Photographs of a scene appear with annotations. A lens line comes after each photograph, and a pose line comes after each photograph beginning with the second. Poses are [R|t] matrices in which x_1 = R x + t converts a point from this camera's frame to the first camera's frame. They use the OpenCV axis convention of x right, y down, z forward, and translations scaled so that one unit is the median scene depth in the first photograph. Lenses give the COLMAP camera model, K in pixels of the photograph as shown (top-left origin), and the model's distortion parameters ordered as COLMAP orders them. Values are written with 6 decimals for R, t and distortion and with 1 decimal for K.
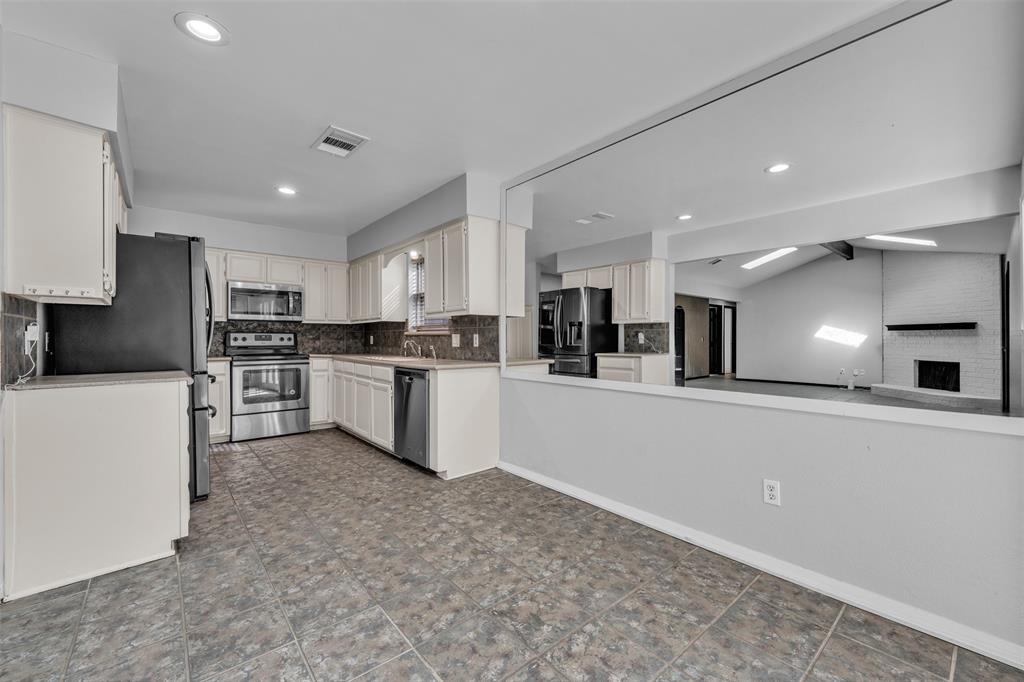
lens RADIAL K [[412.8, 0, 513.3], [0, 412.8, 337.8], [0, 0, 1]] dist [-0.001888, -0.000035]
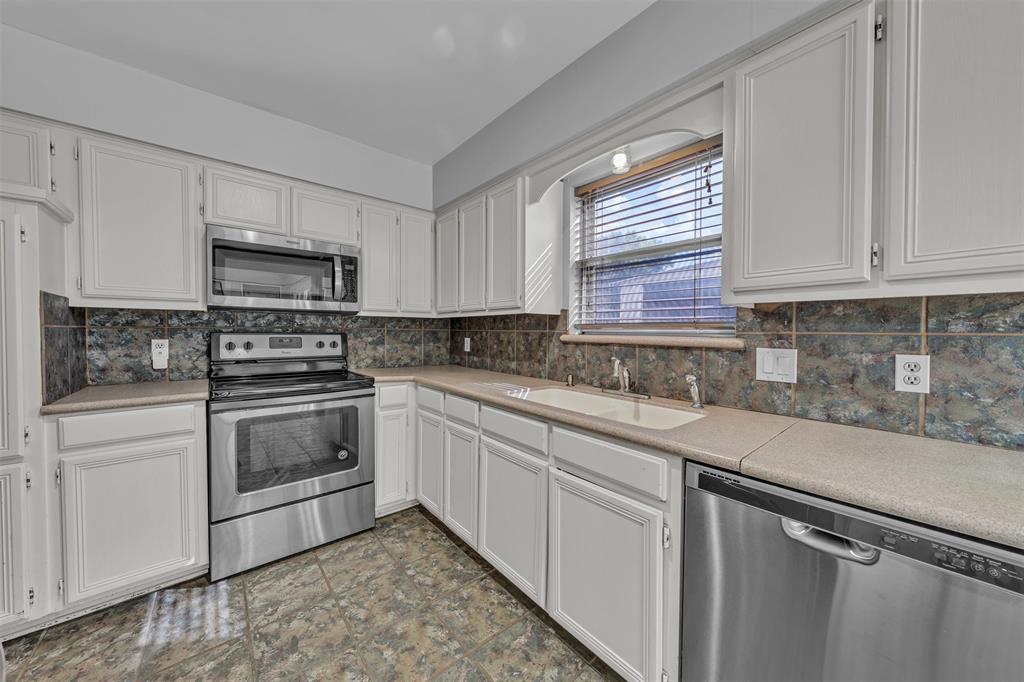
lens RADIAL K [[356.8, 0, 511.0], [0, 356.8, 337.7], [0, 0, 1]] dist [0.003314, -0.000466]
pose [[0.999893, 0.009397, -0.011182, -0.320754], [-0.009164, 0.999742, 0.020770, -0.019642], [0.011375, -0.020665, 0.999722, 0.560204]]
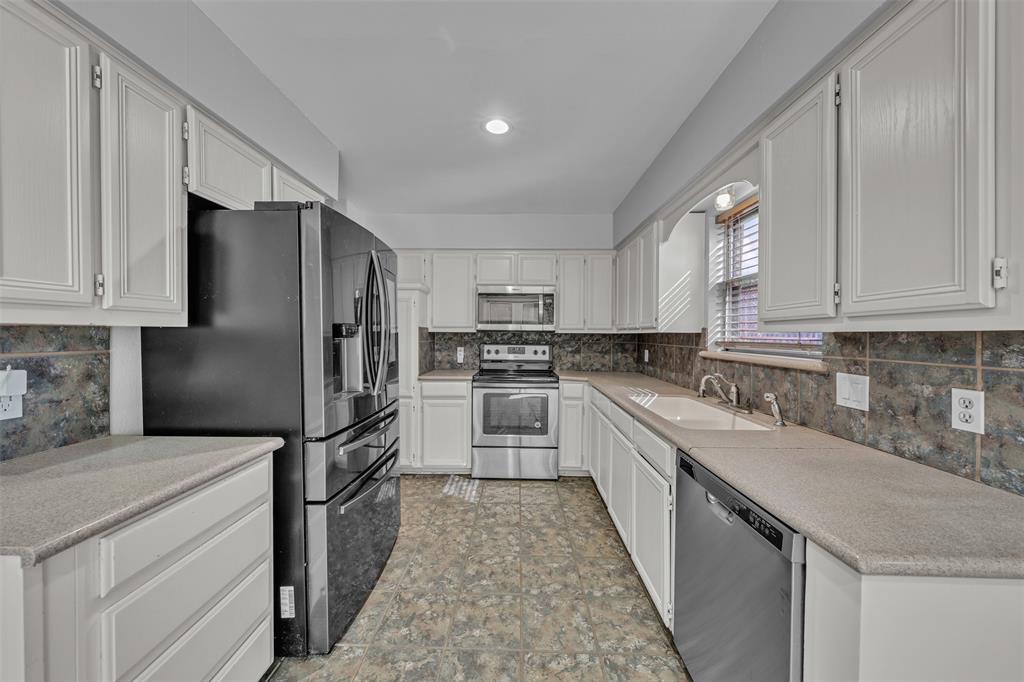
lens RADIAL K [[356.8, 0, 513.9], [0, 356.8, 338.3], [0, 0, 1]] dist [0.003314, -0.000466]
pose [[0.749269, 0.015382, -0.662087, -0.130333], [-0.008511, 0.999871, 0.013598, -0.036416], [0.662211, -0.004554, 0.749304, 0.464100]]
